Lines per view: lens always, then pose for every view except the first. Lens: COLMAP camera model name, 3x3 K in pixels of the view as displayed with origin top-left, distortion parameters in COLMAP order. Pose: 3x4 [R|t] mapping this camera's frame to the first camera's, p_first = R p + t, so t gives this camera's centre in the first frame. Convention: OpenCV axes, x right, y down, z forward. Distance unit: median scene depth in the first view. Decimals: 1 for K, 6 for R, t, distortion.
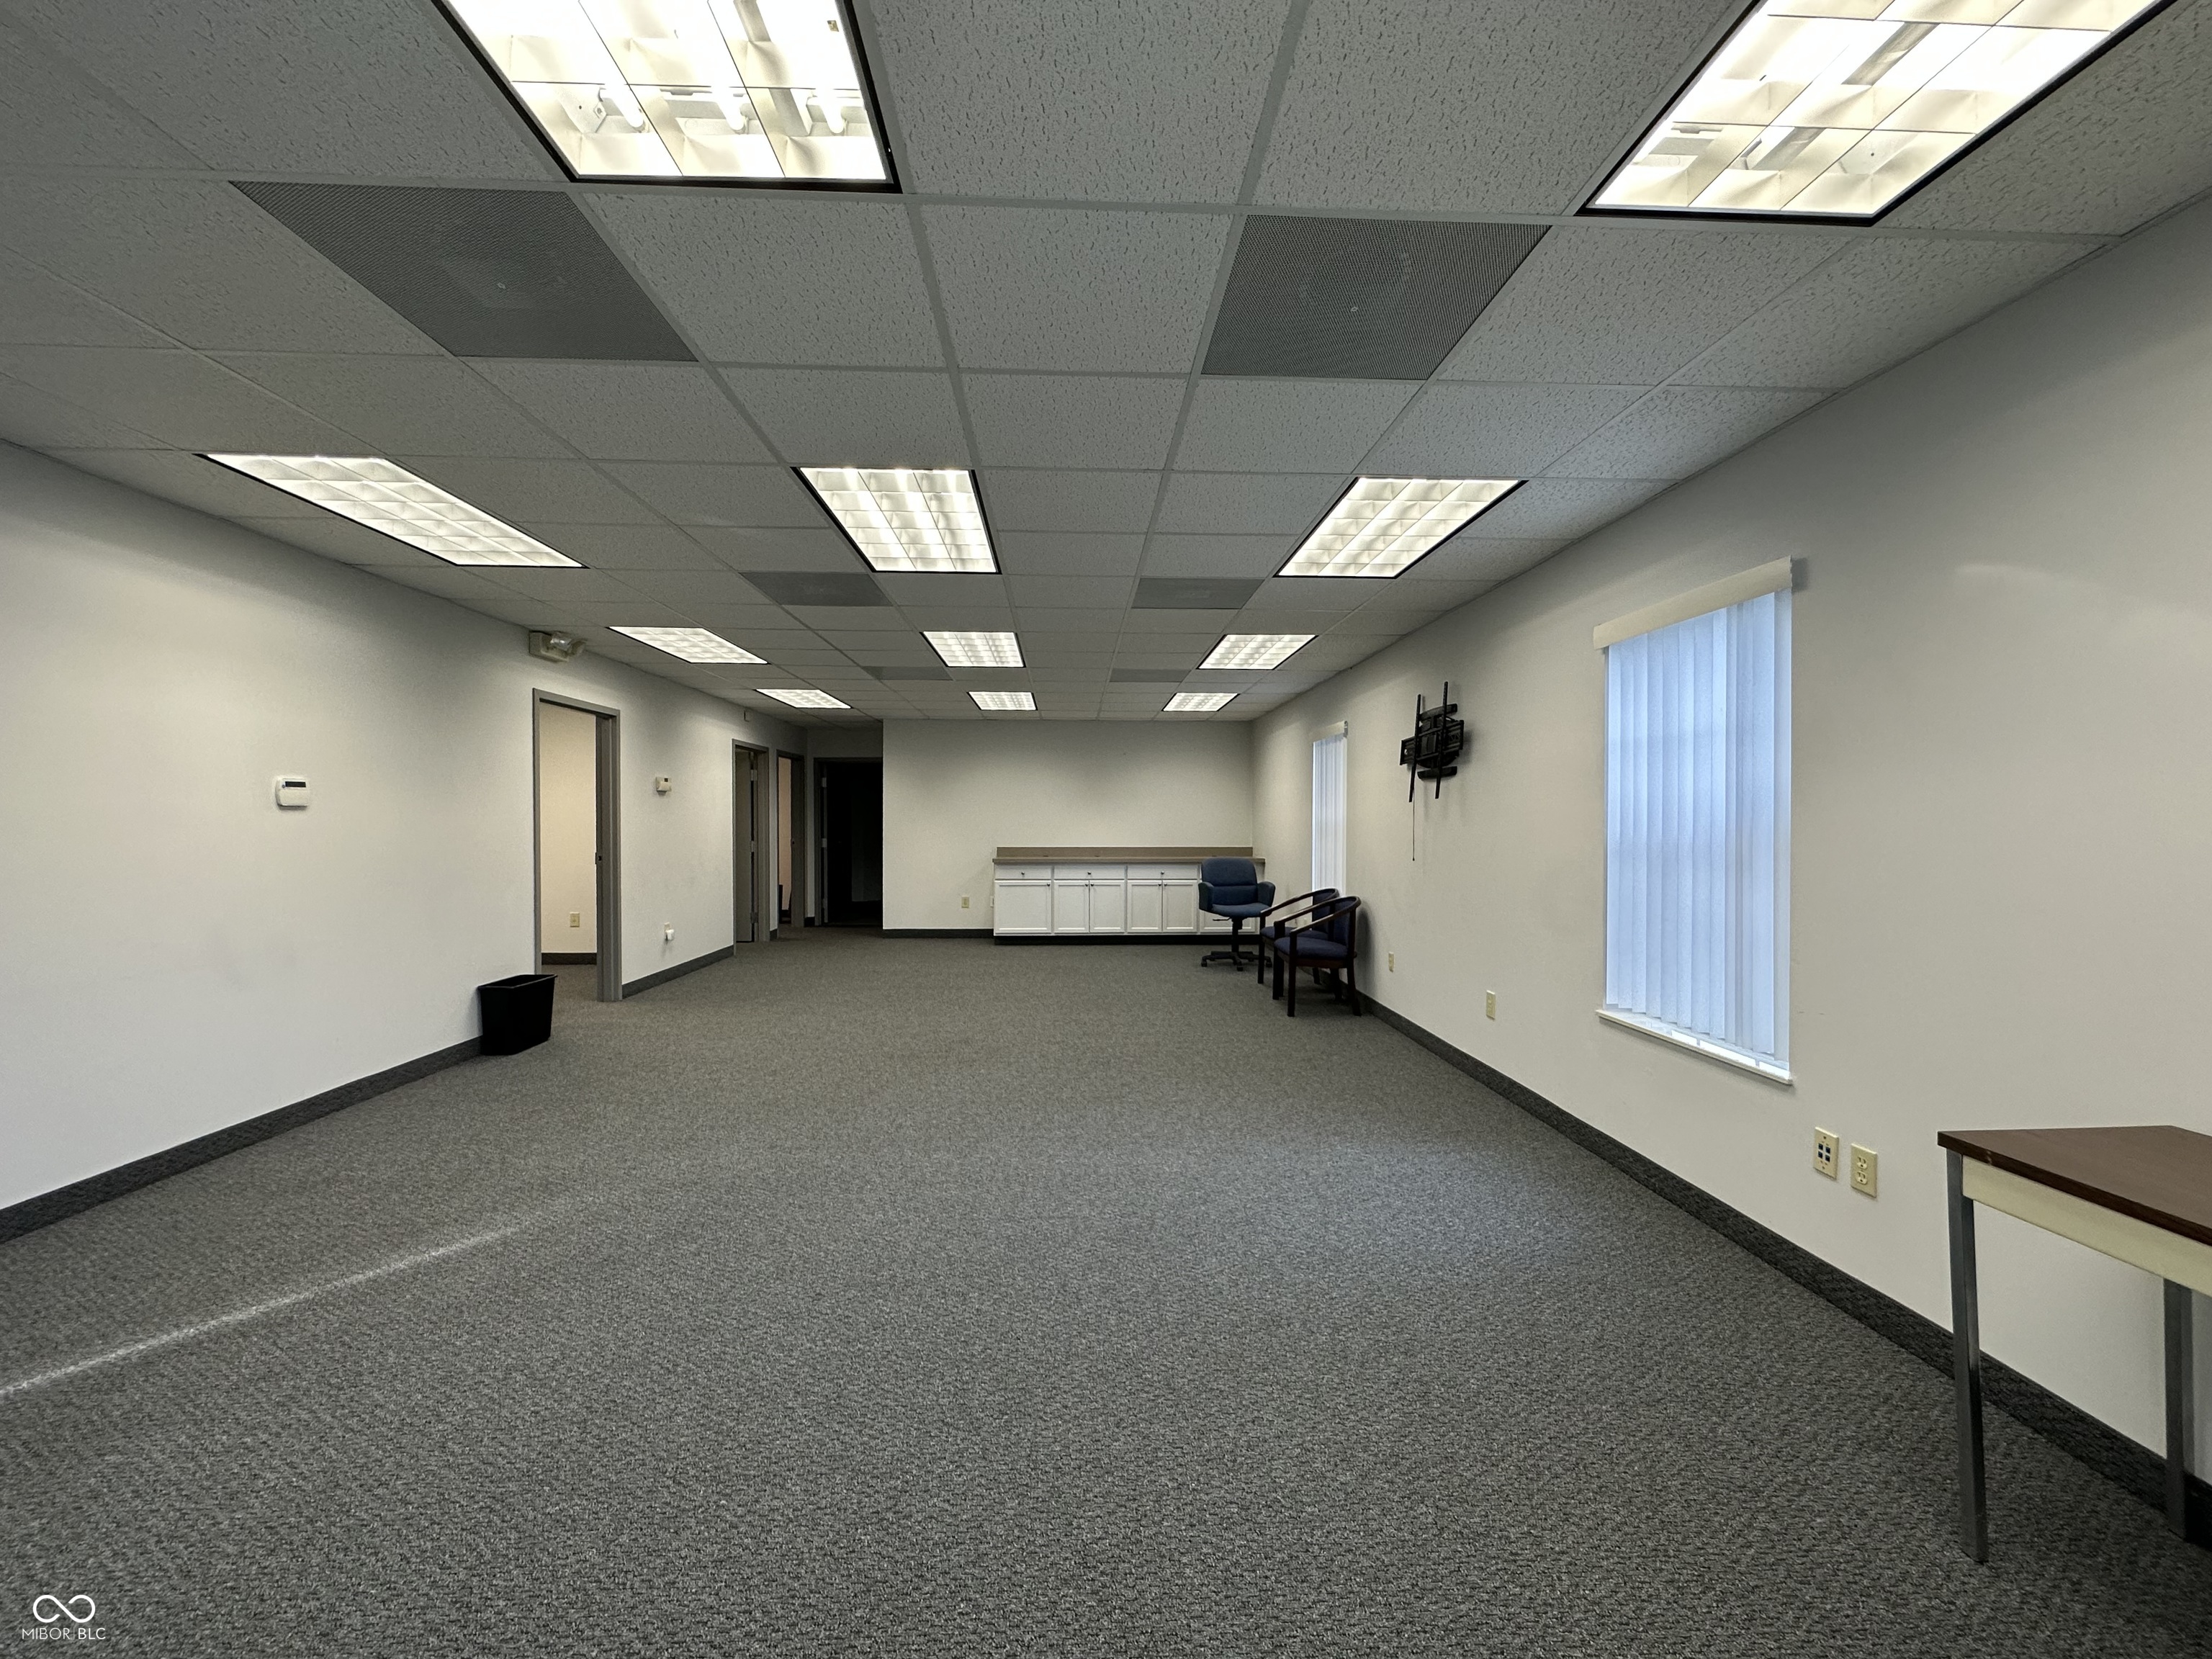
lens RADIAL K [[886.9, 0, 1110.6], [0, 886.9, 823.9], [0, 0, 1]] dist [-0.003391, -0.000009]
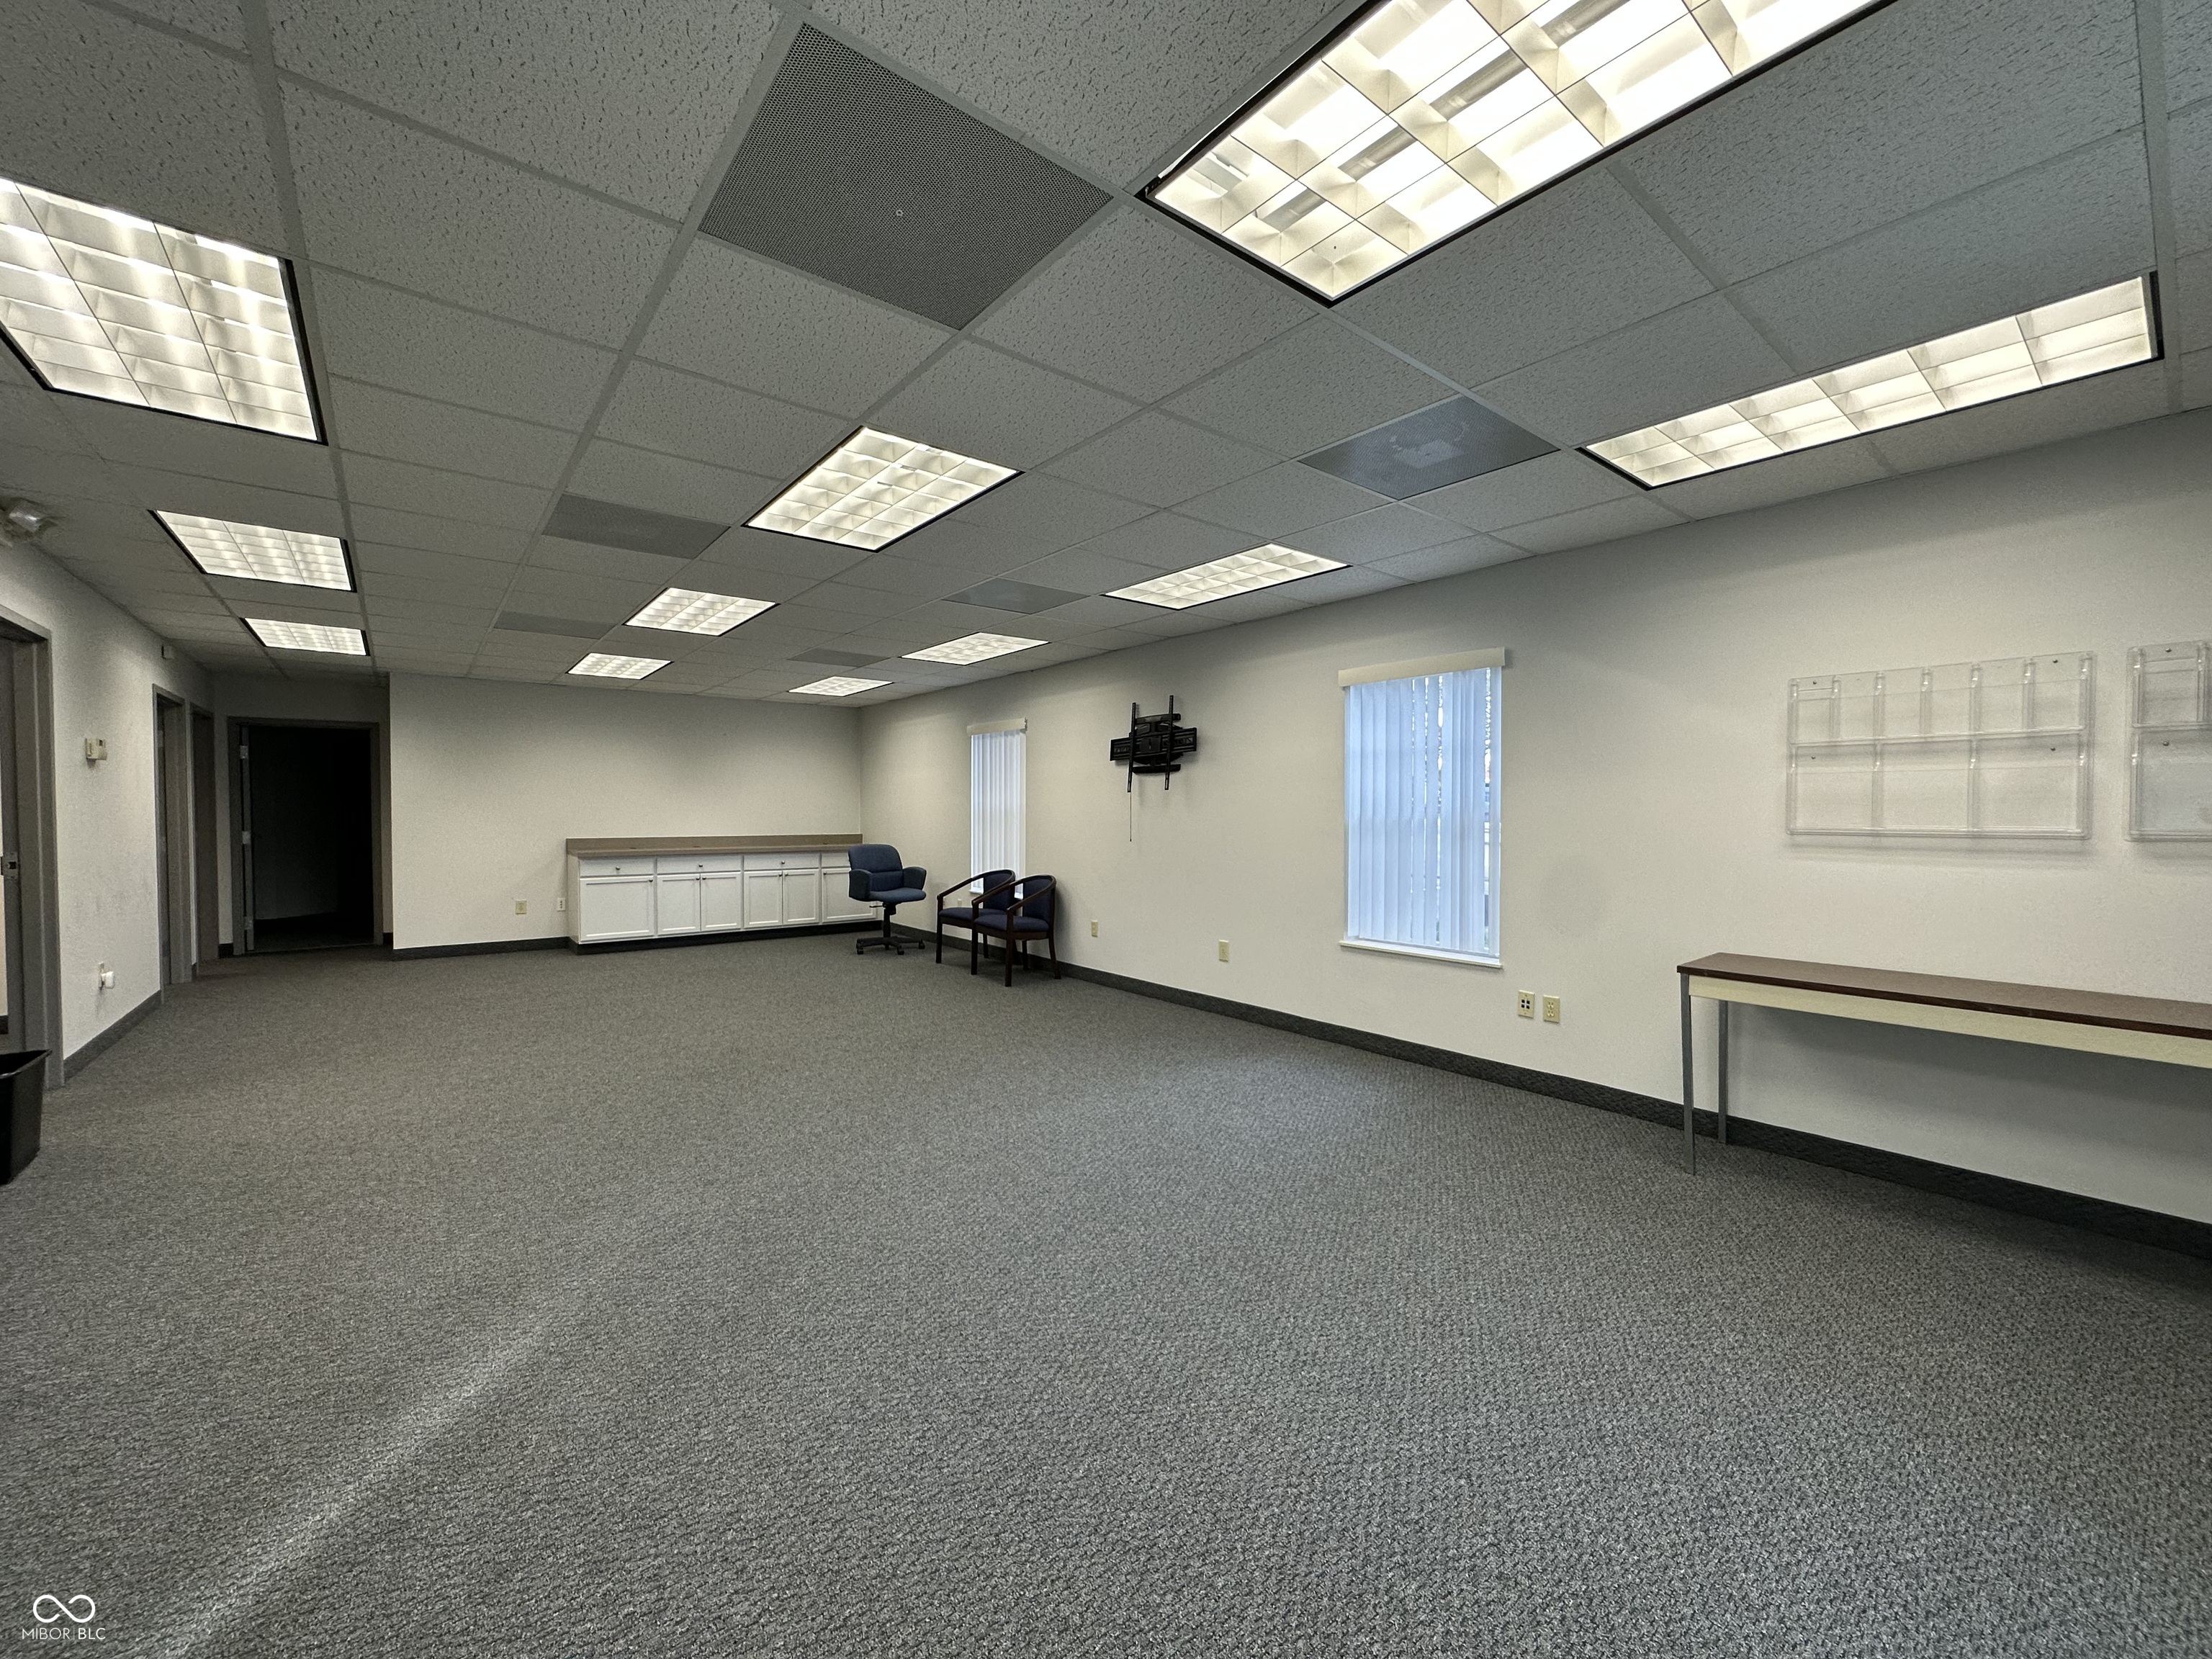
lens RADIAL K [[886.9, 0, 1111.0], [0, 886.9, 821.0], [0, 0, 1]] dist [-0.003391, -0.000009]
pose [[0.806703, -0.006436, 0.590922, -0.390445], [0.000499, 0.999948, 0.010209, 0.001973], [-0.590957, -0.007941, 0.806664, 0.049740]]
